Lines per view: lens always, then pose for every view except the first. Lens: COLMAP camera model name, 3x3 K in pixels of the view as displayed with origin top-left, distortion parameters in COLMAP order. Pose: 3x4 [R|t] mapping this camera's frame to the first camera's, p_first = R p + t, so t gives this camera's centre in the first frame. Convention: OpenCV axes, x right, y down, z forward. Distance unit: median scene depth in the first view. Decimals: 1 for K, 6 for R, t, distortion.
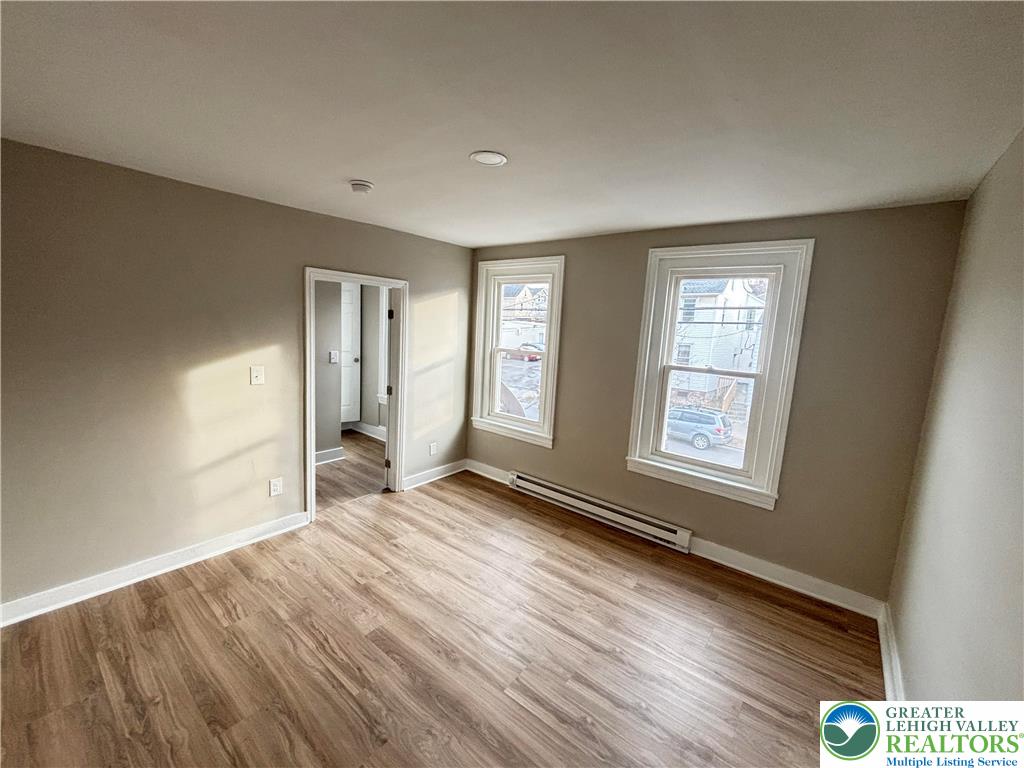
lens RADIAL K [[414.9, 0, 512.0], [0, 414.9, 384.0], [0, 0, 1]] dist [0.002684, 0.000396]
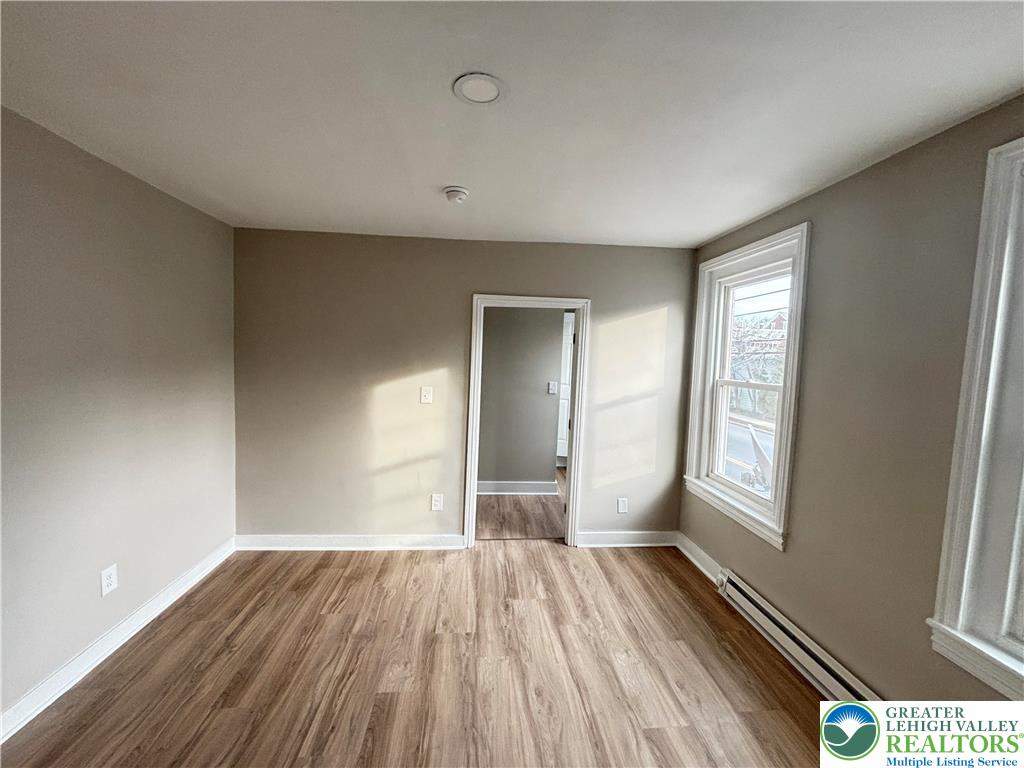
lens RADIAL K [[414.9, 0, 512.0], [0, 414.9, 384.0], [0, 0, 1]] dist [0.002684, 0.000396]
pose [[0.692408, 0.021496, -0.721186, 0.285286], [-0.100709, 0.992650, -0.067103, 0.001418], [0.714443, 0.119092, 0.689484, 0.343450]]
